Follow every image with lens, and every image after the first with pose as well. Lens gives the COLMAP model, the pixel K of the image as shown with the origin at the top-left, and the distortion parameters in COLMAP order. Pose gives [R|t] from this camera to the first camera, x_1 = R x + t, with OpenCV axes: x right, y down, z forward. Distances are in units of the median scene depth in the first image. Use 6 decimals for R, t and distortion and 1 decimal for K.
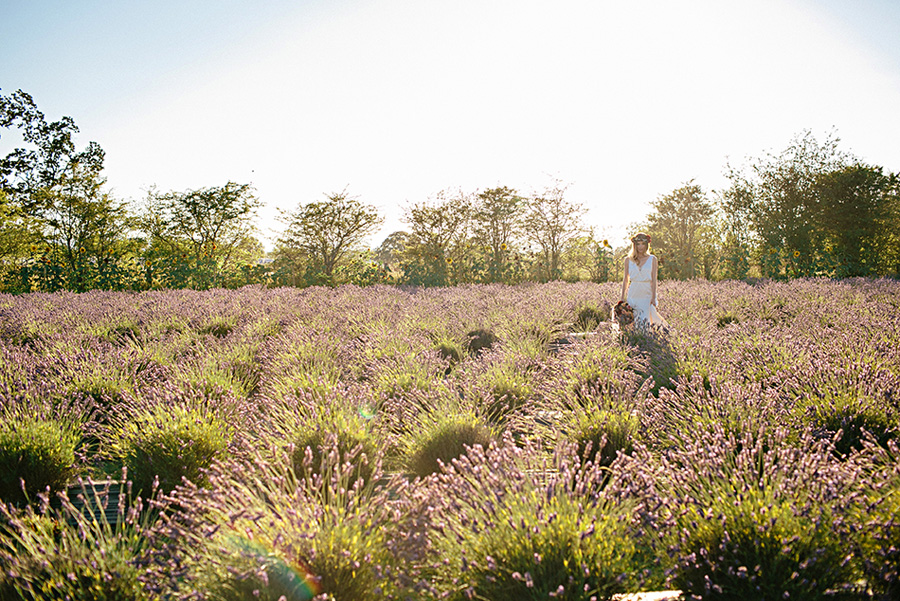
lens RADIAL K [[934.9, 0, 450.0], [0, 934.9, 300.5], [0, 0, 1]] dist [-0.073058, -0.000973]
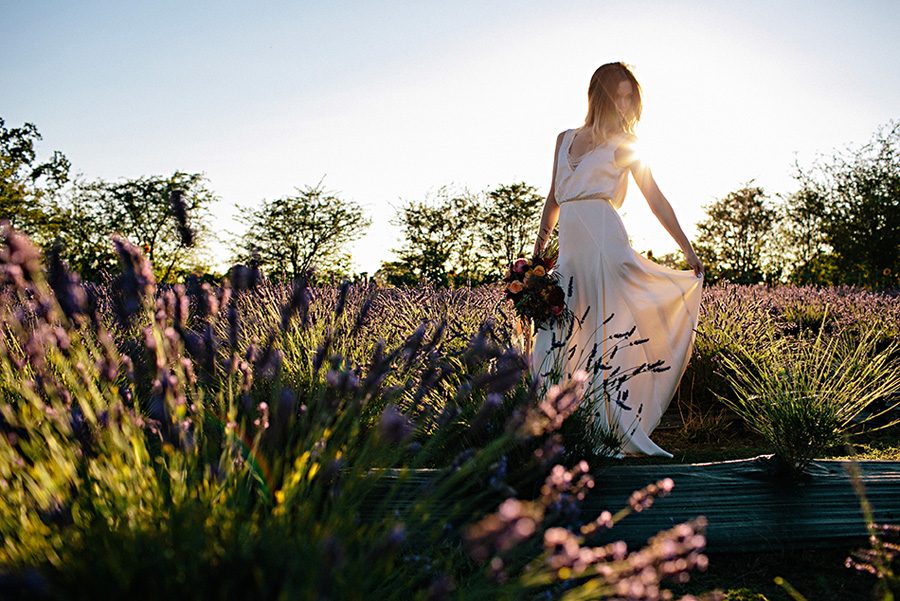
lens RADIAL K [[934.9, 0, 450.0], [0, 934.9, 300.5], [0, 0, 1]] dist [-0.073058, -0.000973]
pose [[0.999873, 0.014295, 0.007060, -0.007335], [-0.014021, 0.999202, -0.037408, 0.009220], [-0.007589, 0.037305, 0.999275, 0.206595]]
